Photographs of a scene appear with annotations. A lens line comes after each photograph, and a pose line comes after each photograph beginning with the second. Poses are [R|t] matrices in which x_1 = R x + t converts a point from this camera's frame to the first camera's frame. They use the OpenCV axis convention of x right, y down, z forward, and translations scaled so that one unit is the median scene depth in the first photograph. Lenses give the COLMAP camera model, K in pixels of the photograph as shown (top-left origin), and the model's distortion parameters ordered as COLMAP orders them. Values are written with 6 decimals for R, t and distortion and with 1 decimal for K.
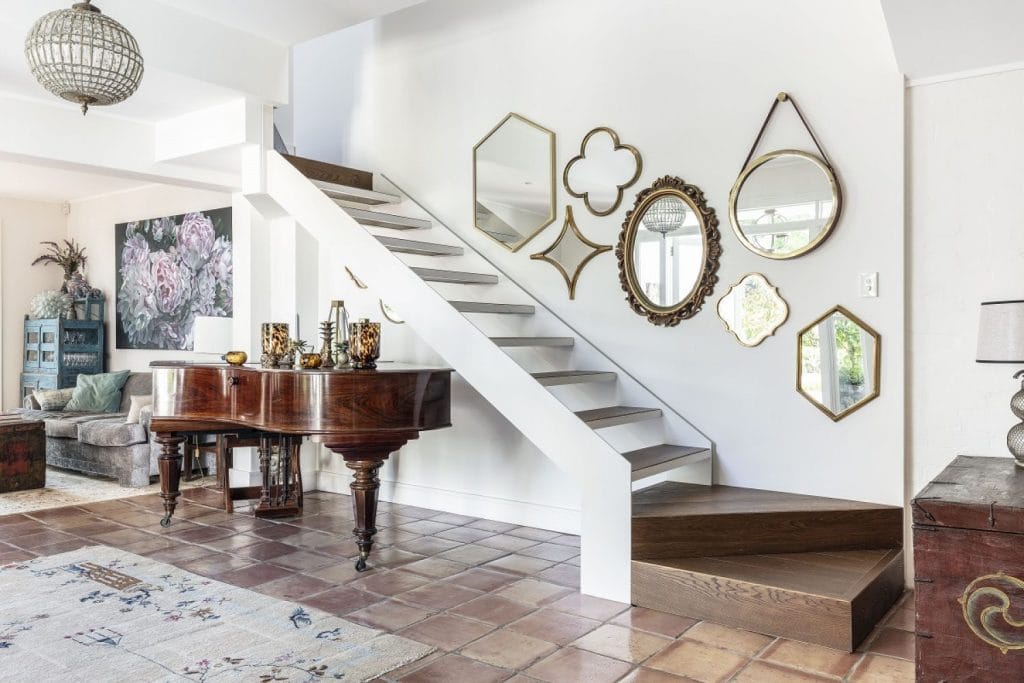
lens RADIAL K [[821.0, 0, 527.7], [0, 821.0, 336.3], [0, 0, 1]] dist [0.005274, -0.005946]
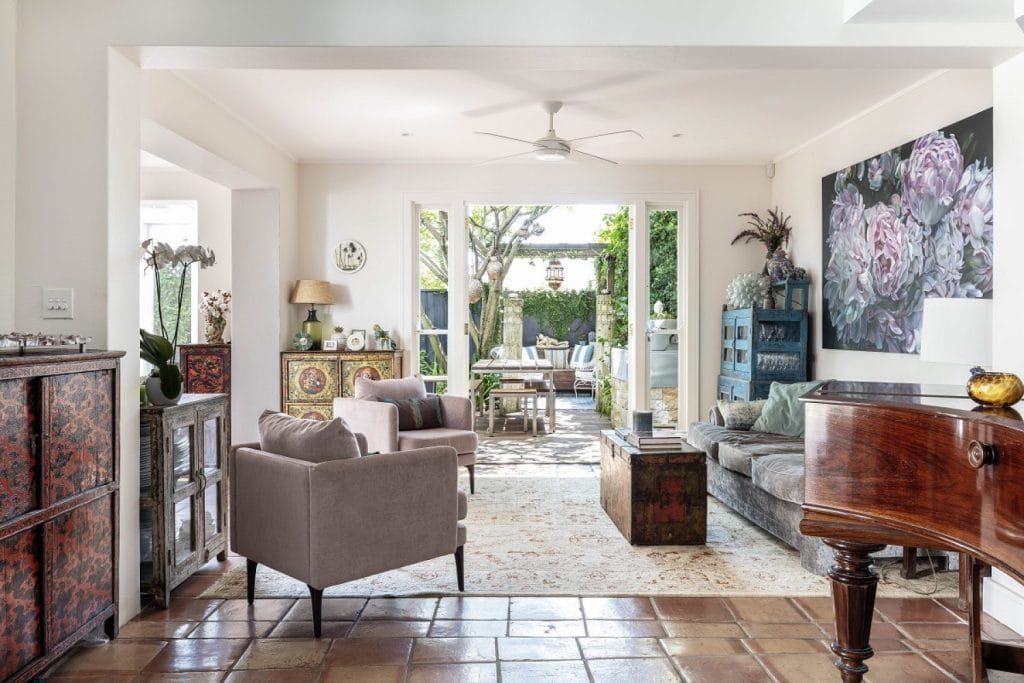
lens RADIAL K [[821.0, 0, 527.7], [0, 821.0, 336.3], [0, 0, 1]] dist [0.005274, -0.005946]
pose [[0.646705, 0.008212, -0.762696, -0.121589], [-0.001302, 0.999952, 0.009662, -0.002431], [0.762739, -0.005256, 0.646685, 0.351172]]
